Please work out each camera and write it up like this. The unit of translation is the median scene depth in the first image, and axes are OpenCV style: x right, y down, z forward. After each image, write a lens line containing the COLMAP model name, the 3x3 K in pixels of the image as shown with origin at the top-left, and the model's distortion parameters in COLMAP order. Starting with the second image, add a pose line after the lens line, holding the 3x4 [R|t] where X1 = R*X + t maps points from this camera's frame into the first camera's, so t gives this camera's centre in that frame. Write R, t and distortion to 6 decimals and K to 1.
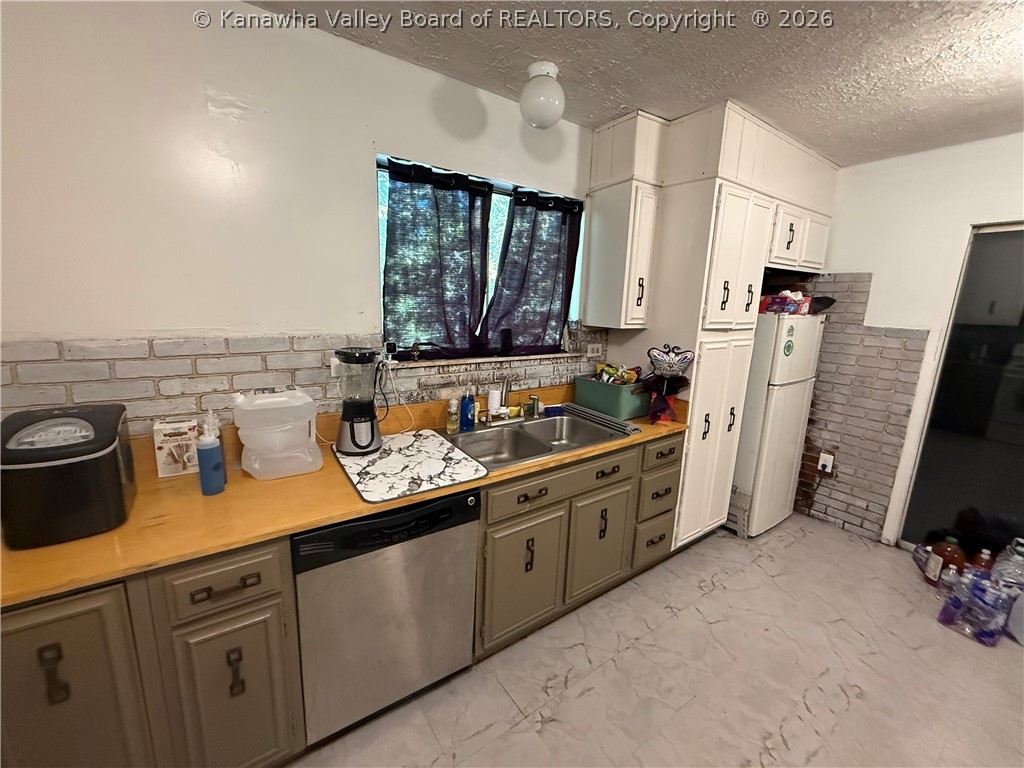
lens RADIAL K [[410.3, 0, 512.5], [0, 410.3, 381.2], [0, 0, 1]] dist [-0.000307, 0.000006]
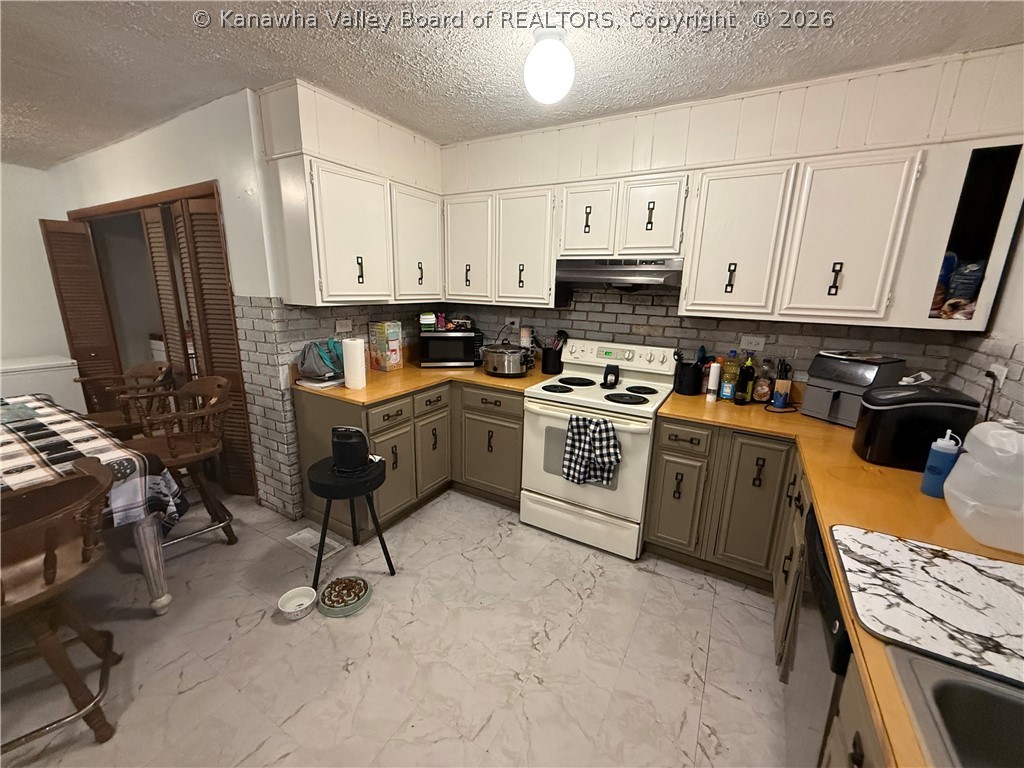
lens RADIAL K [[442.4, 0, 488.2], [0, 442.4, 386.5], [0, 0, 1]] dist [0.016026, 0.000033]
pose [[-0.919017, 0.047811, -0.391307, 0.533196], [-0.120453, 0.911090, 0.394215, -0.209850], [0.375364, 0.409424, -0.831549, 0.996416]]
